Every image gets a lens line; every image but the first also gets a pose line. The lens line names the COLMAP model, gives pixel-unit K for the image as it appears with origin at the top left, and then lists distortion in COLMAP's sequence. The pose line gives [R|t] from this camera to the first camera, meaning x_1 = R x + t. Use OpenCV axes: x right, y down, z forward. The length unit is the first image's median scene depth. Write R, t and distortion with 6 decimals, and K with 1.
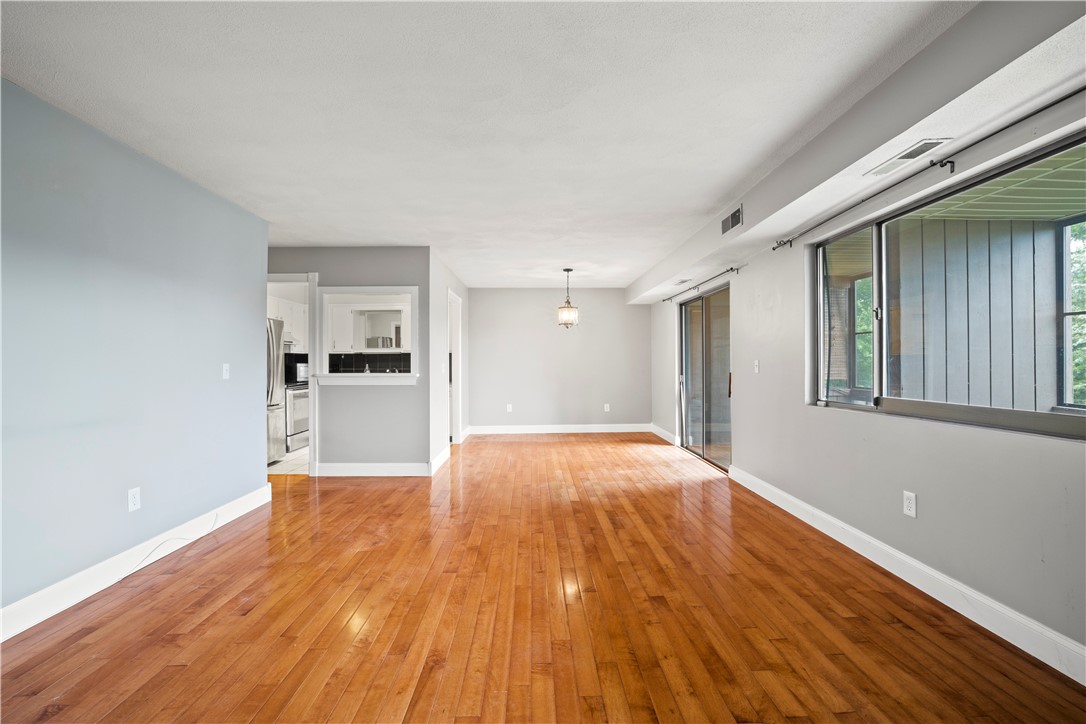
lens RADIAL K [[464.8, 0, 546.7], [0, 464.8, 360.8], [0, 0, 1]] dist [-0.050858, 0.018172]
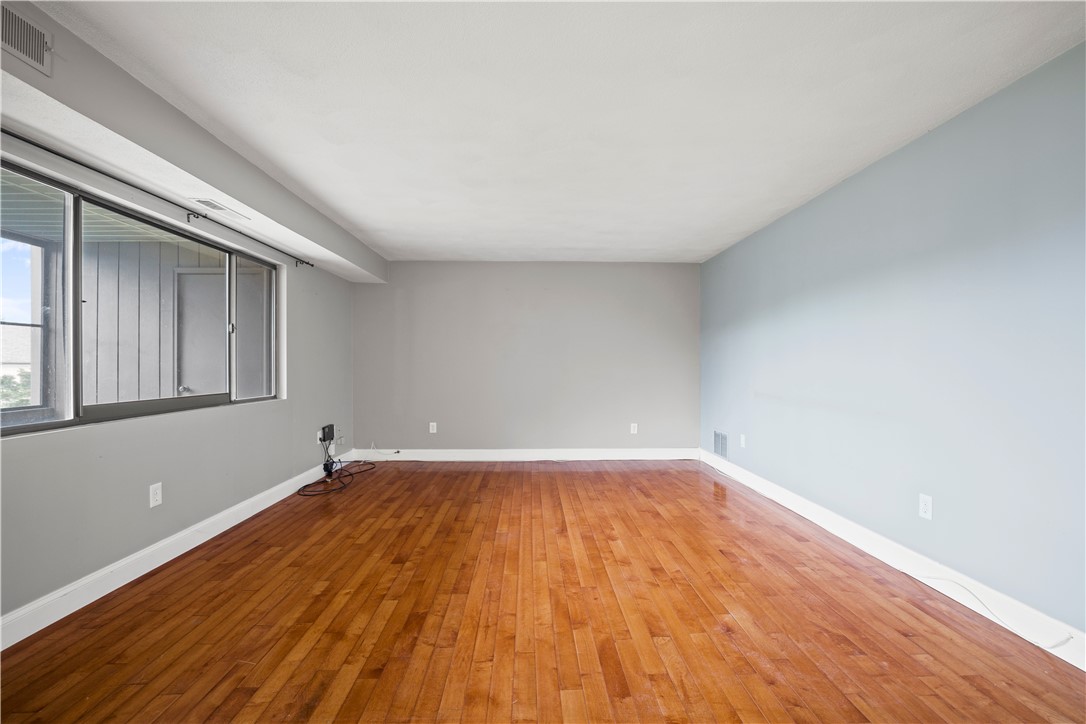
lens RADIAL K [[464.8, 0, 546.7], [0, 464.8, 360.8], [0, 0, 1]] dist [-0.050858, 0.018172]
pose [[-0.999959, 0.005148, -0.007451, -0.135629], [0.005266, 0.999859, -0.015929, 0.016882], [0.007368, -0.015967, -0.999845, 2.181167]]
